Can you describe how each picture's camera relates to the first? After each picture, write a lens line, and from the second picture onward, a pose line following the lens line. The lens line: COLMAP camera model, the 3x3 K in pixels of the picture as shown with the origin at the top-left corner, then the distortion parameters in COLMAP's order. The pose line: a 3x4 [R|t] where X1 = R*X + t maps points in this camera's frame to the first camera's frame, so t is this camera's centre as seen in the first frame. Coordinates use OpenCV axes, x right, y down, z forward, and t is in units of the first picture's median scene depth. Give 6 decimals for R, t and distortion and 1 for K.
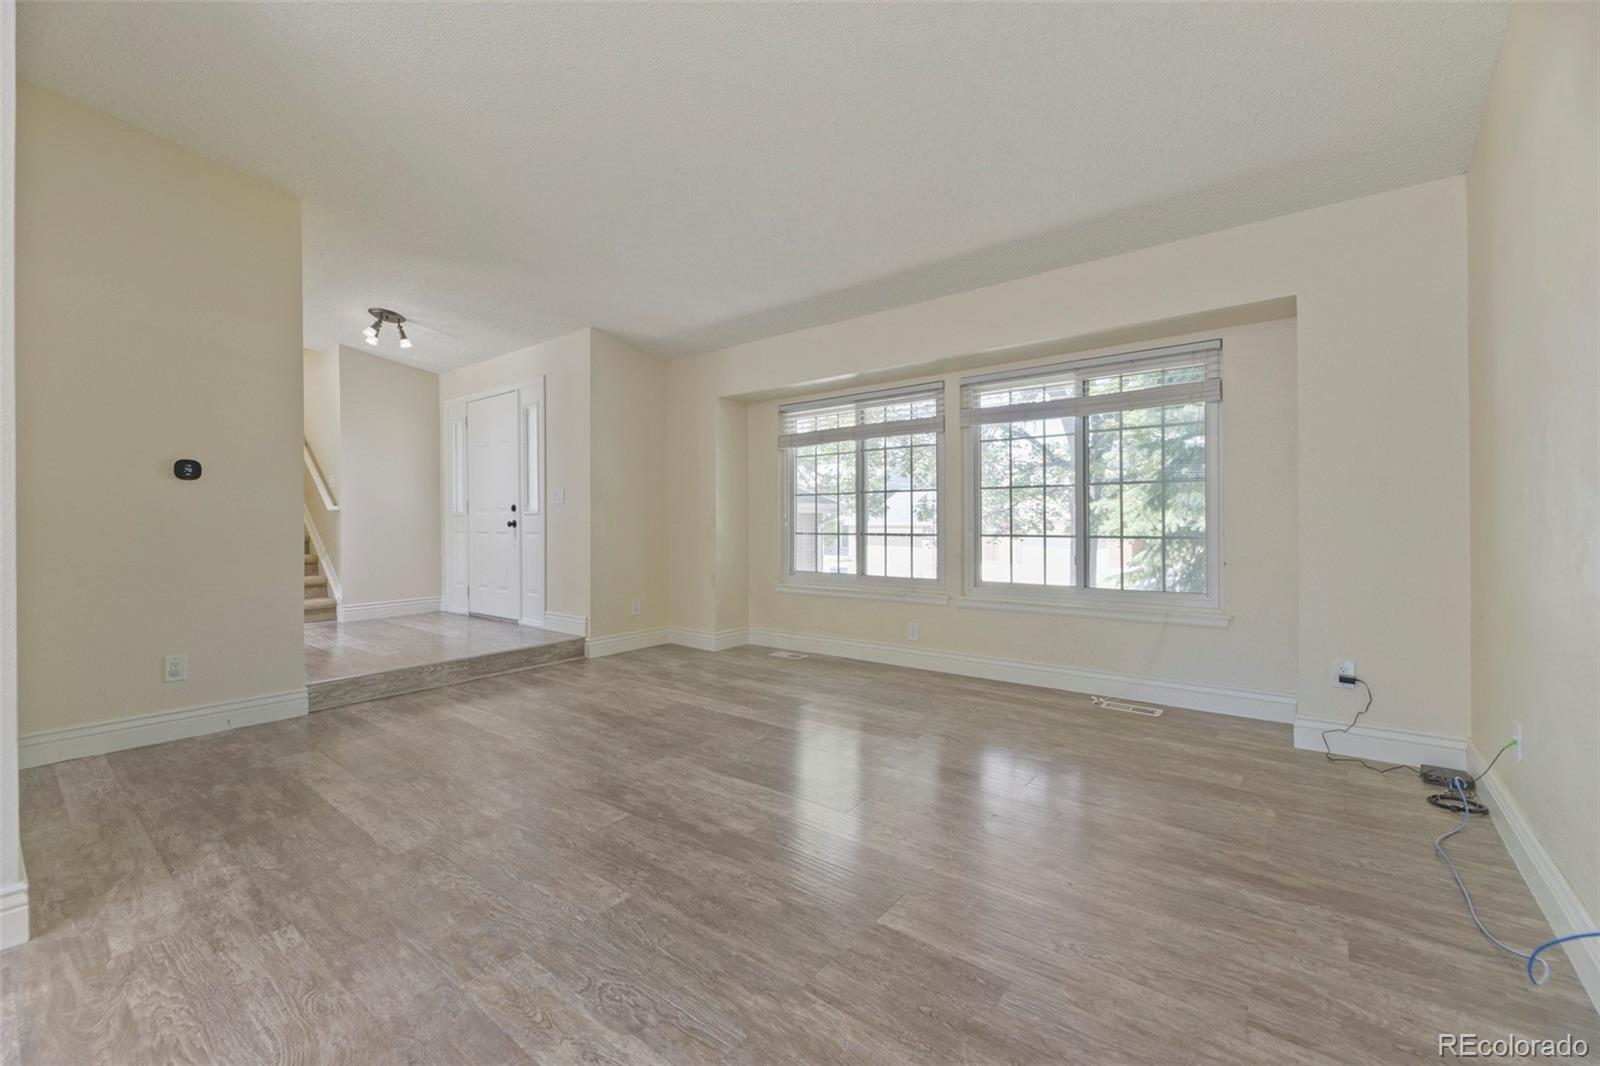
lens RADIAL K [[652.8, 0, 814.1], [0, 652.8, 527.5], [0, 0, 1]] dist [-0.001291, -0.001952]
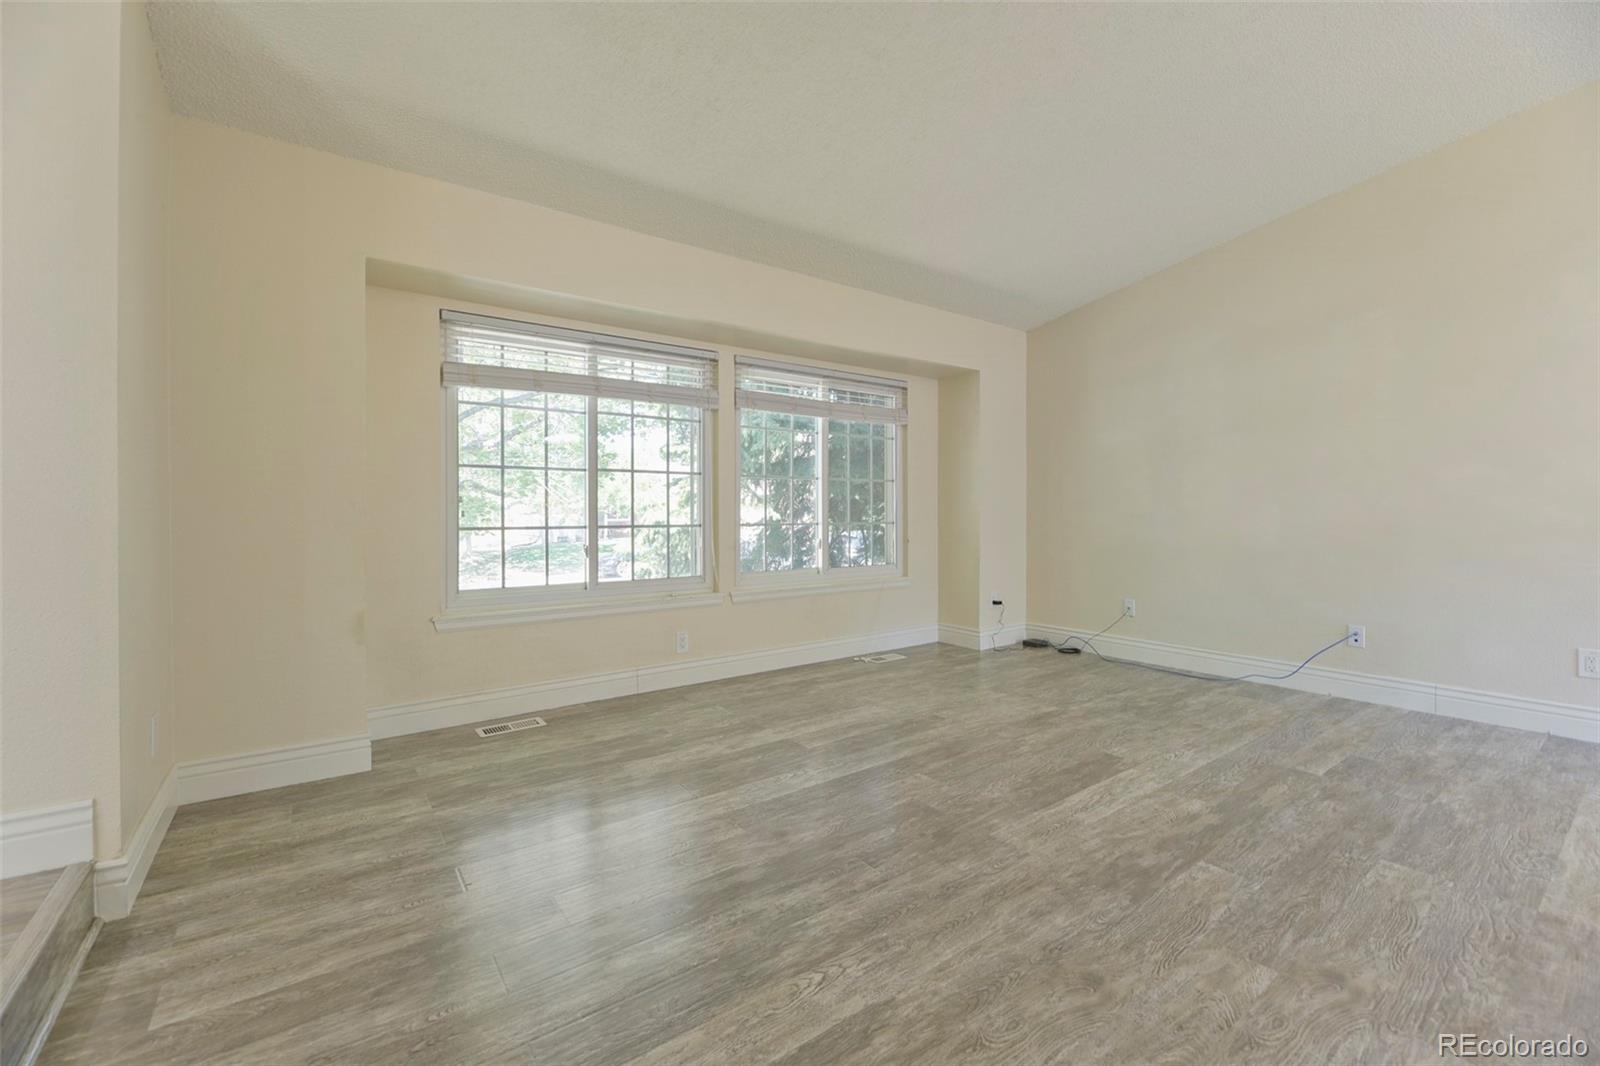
lens RADIAL K [[652.8, 0, 794.6], [0, 652.8, 522.9], [0, 0, 1]] dist [-0.001291, -0.001952]
pose [[0.286049, -0.011503, 0.958146, -0.976917], [0.009975, 0.999910, 0.009027, 0.002292], [-0.958163, 0.006975, 0.286138, 1.011346]]
